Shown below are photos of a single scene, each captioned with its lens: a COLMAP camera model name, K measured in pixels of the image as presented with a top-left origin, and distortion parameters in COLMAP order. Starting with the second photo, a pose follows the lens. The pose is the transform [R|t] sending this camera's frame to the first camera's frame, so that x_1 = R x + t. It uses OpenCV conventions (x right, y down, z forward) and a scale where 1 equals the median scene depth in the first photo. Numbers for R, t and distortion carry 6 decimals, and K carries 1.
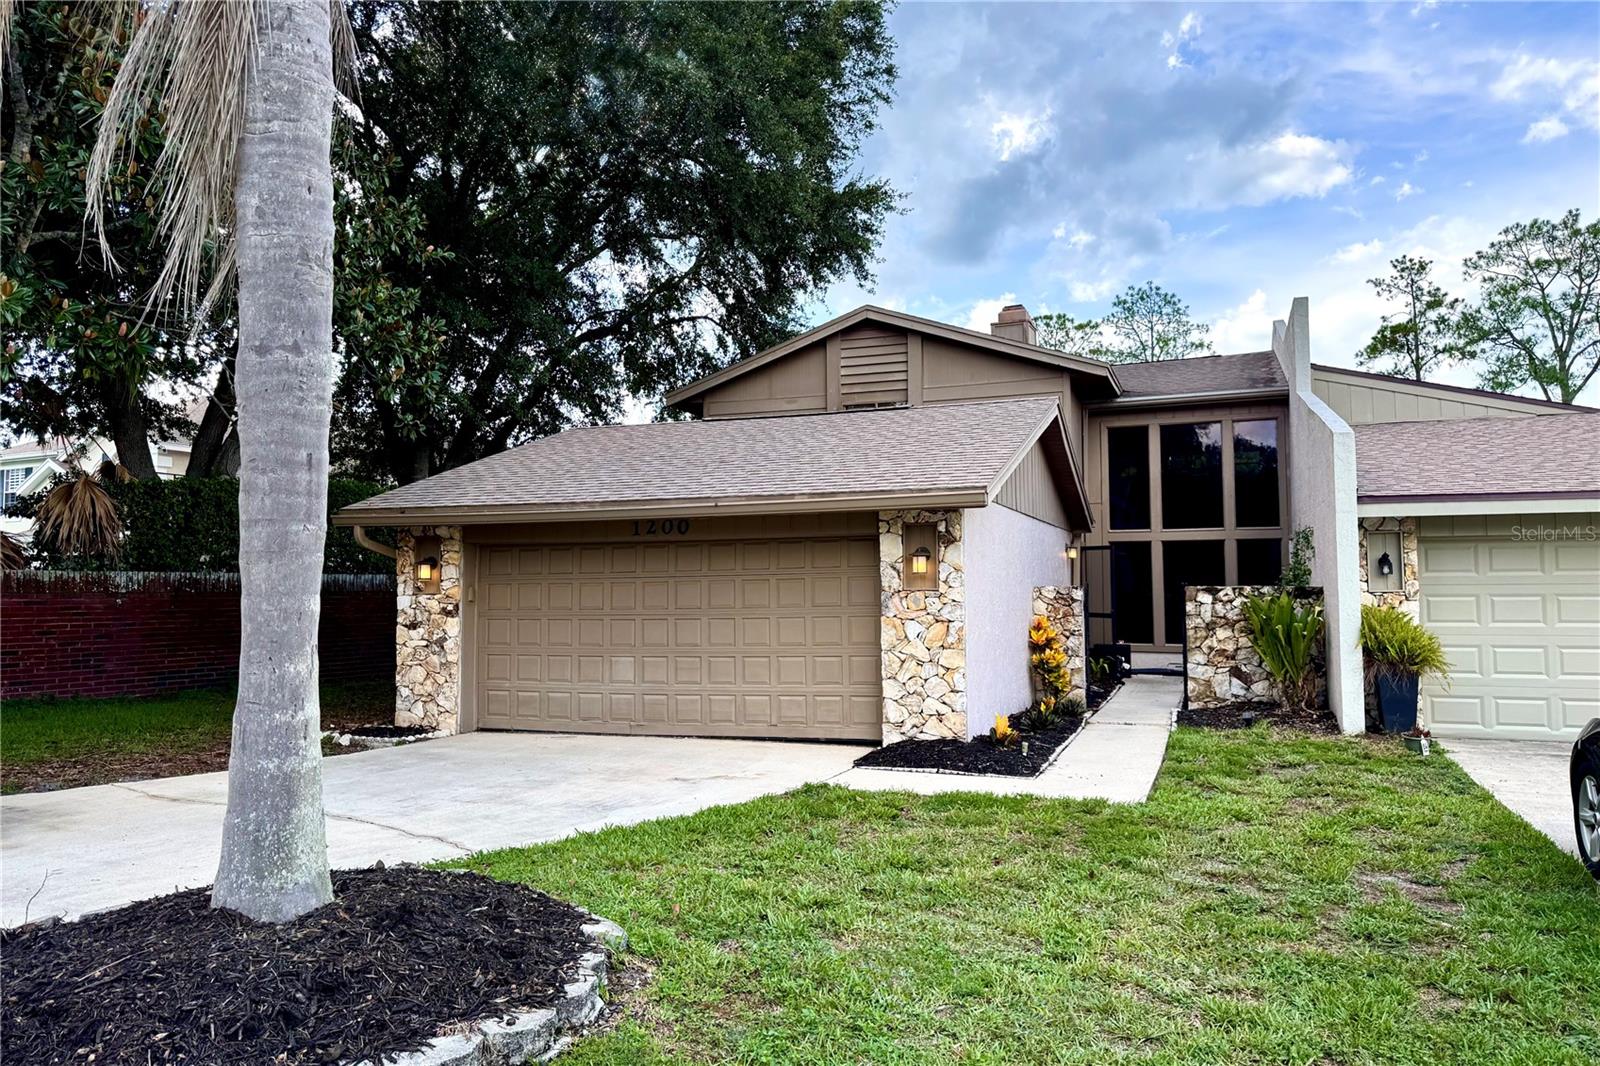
lens RADIAL K [[1103.8, 0, 800.0], [0, 1103.8, 533.0], [0, 0, 1]] dist [0.078429, -0.106948]
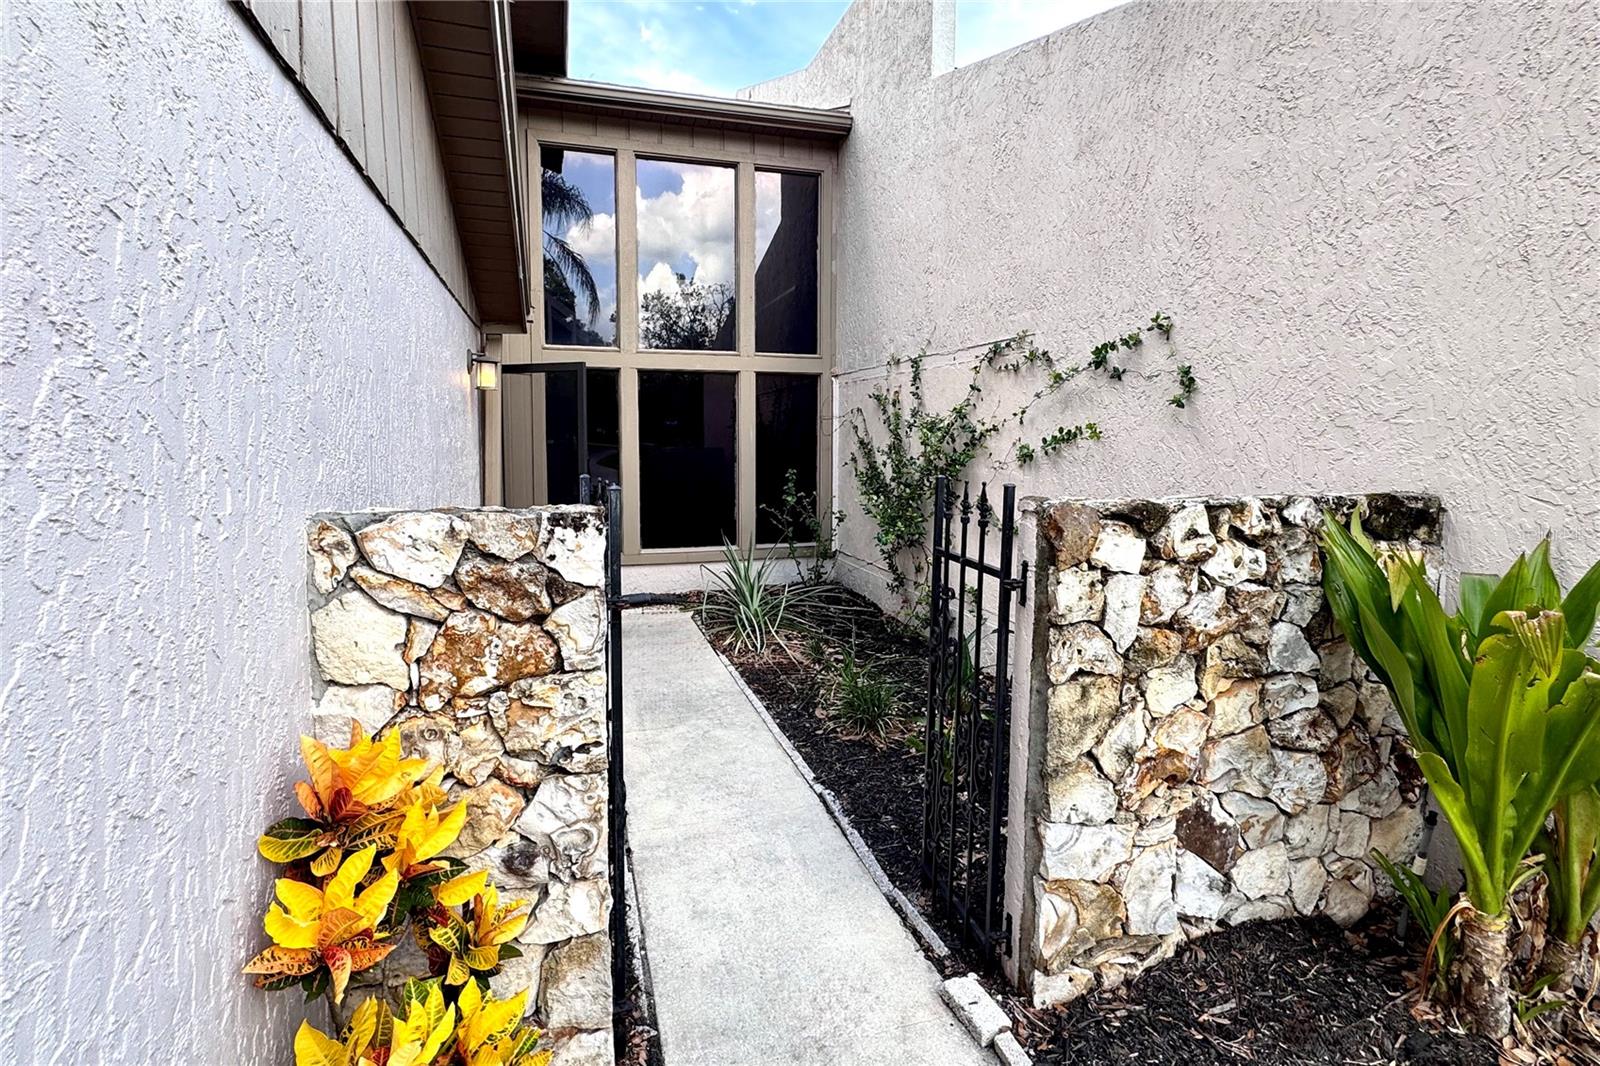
lens RADIAL K [[817.6, 0, 795.3], [0, 817.6, 500.4], [0, 0, 1]] dist [-0.033021, 0.000007]
pose [[0.800954, -0.037858, 0.597528, 0.226433], [-0.041935, 0.992001, 0.119062, 0.033429], [-0.597256, -0.120420, 0.792959, 0.995477]]
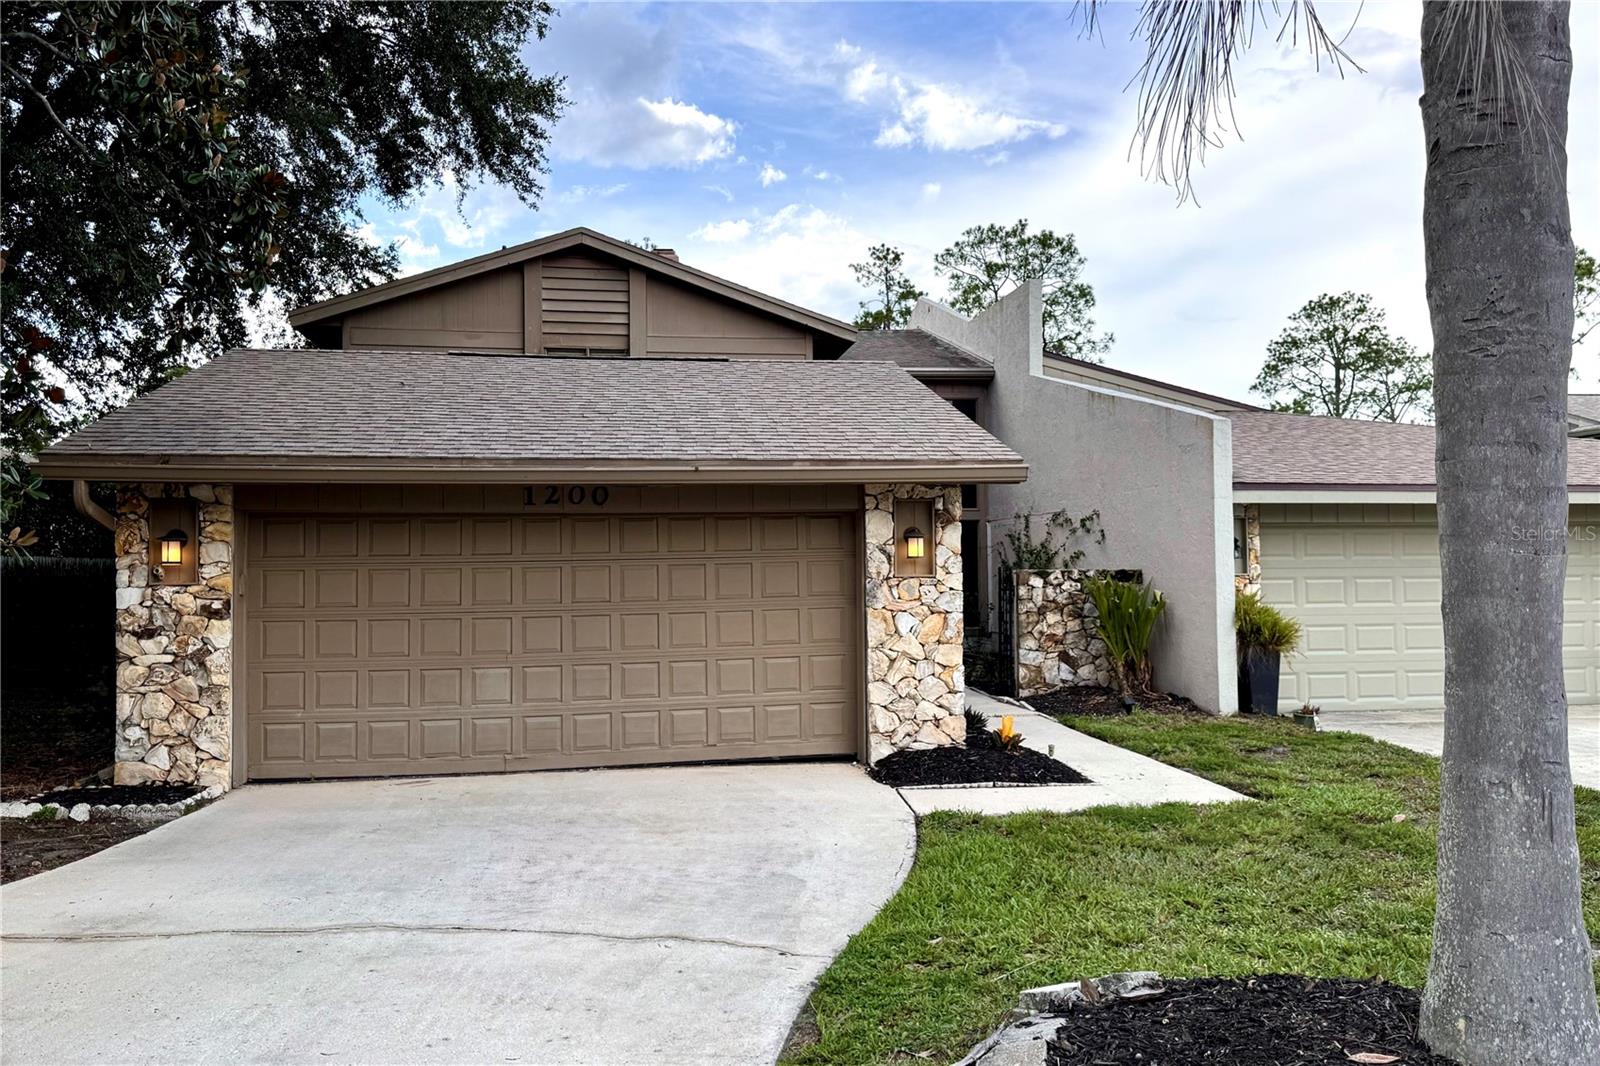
lens RADIAL K [[1225.8, 0, 800.0], [0, 1225.8, 533.0], [0, 0, 1]] dist [0.134419, -0.343773]
pose [[0.880121, 0.011529, 0.474609, -0.359997], [-0.022136, 0.999614, 0.016768, 0.002780], [-0.474233, -0.025263, 0.880037, 0.169412]]
